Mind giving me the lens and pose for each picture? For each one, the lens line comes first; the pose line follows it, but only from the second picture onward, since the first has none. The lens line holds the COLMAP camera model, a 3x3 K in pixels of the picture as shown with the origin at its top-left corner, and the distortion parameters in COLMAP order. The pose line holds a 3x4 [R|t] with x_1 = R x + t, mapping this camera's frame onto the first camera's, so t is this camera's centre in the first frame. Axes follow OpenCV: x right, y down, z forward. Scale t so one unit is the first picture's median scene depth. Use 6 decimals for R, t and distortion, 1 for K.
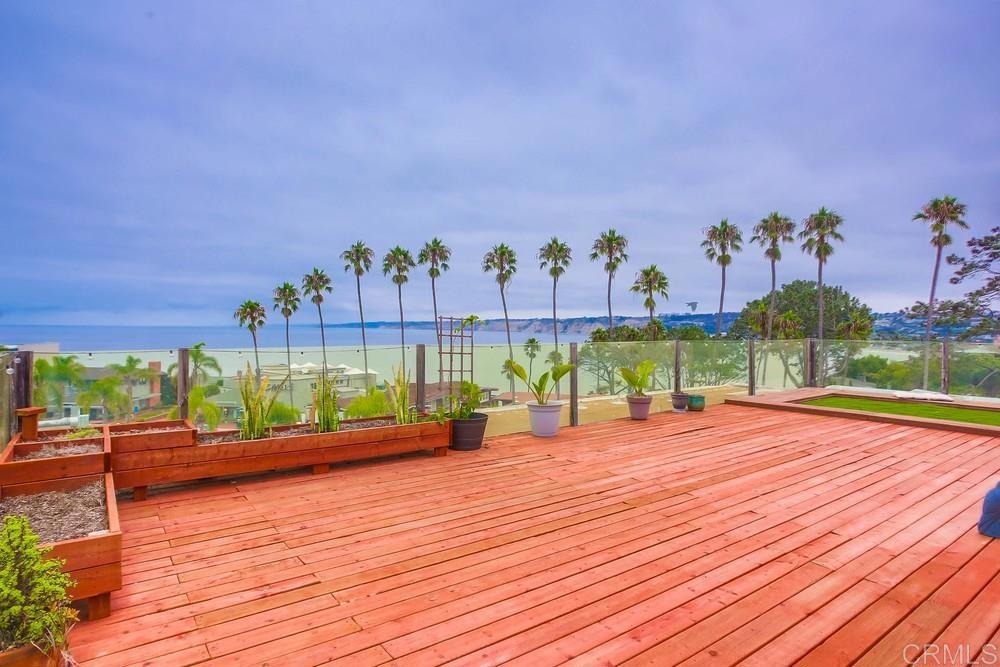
lens RADIAL K [[522.9, 0, 500.0], [0, 522.9, 333.5], [0, 0, 1]] dist [-0.094225, 0.053997]
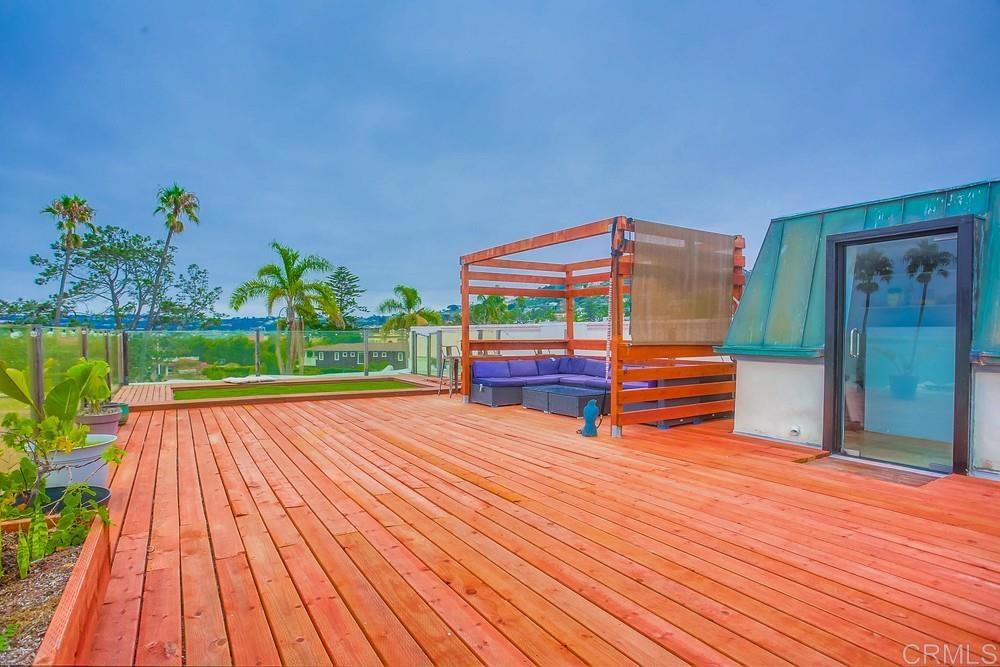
lens RADIAL K [[522.9, 0, 500.0], [0, 522.9, 333.5], [0, 0, 1]] dist [-0.094225, 0.053997]
pose [[0.120389, -0.009487, 0.992681, -0.567496], [0.007275, 0.999936, 0.008674, 0.052620], [-0.992700, 0.006177, 0.120450, 0.907922]]
